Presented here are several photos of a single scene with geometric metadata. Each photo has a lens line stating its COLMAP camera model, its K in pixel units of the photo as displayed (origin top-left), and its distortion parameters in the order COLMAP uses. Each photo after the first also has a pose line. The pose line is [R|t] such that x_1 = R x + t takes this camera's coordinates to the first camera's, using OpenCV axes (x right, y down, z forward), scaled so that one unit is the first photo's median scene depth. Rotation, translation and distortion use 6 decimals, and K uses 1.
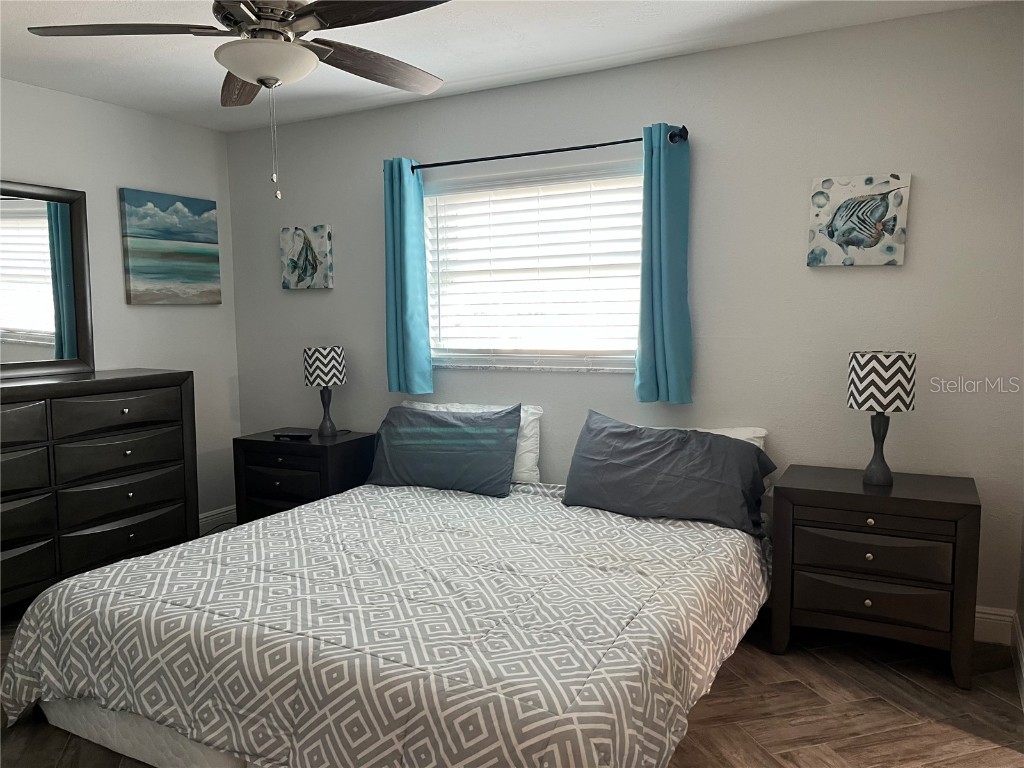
lens RADIAL K [[776.7, 0, 509.8], [0, 776.7, 386.9], [0, 0, 1]] dist [0.060625, -0.078906]
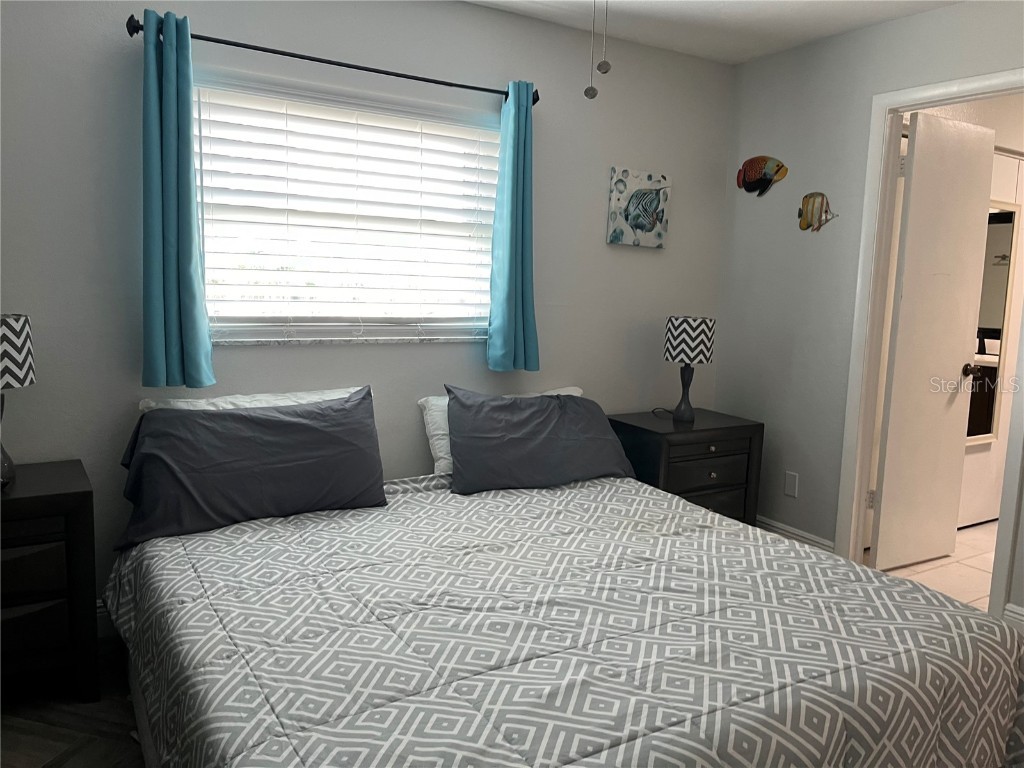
lens RADIAL K [[776.7, 0, 508.6], [0, 776.7, 376.5], [0, 0, 1]] dist [0.060625, -0.078906]
pose [[0.509844, -0.079654, 0.856571, -0.723271], [0.041264, 0.996822, 0.068135, -0.044000], [-0.859277, 0.000607, 0.511511, 0.562732]]
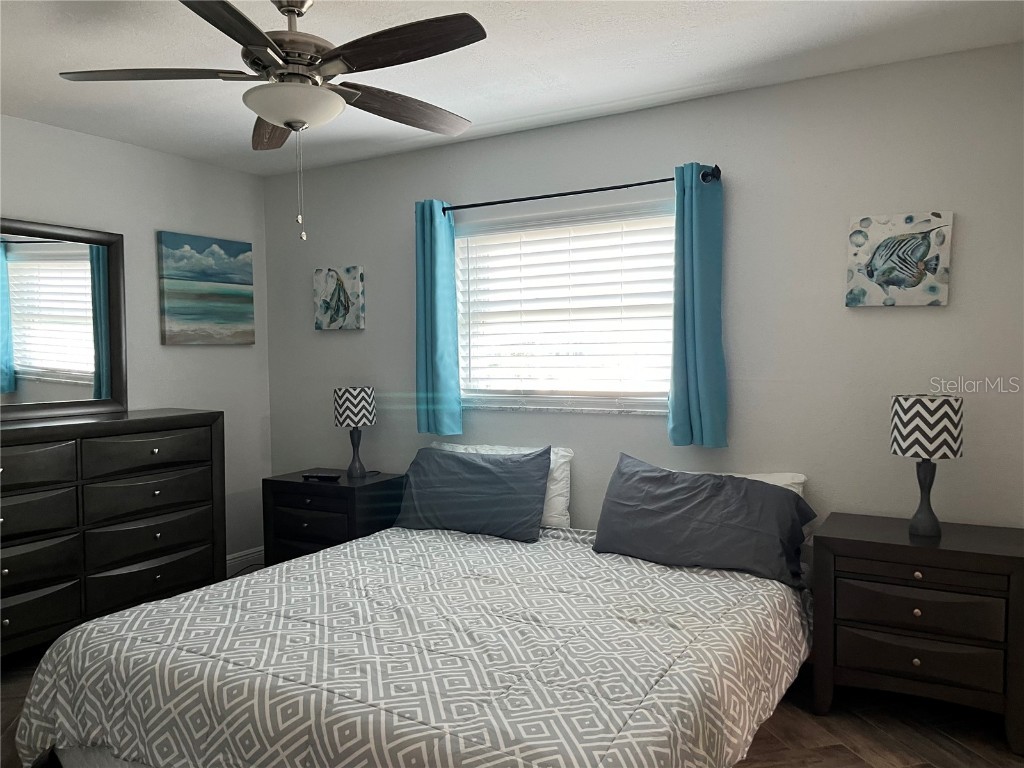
lens RADIAL K [[776.7, 0, 514.6], [0, 776.7, 388.8], [0, 0, 1]] dist [0.060625, -0.078906]
pose [[0.999063, 0.003802, -0.043107, 0.012820], [-0.005894, 0.998806, -0.048498, -0.003231], [0.042871, 0.048706, 0.997893, 0.020488]]
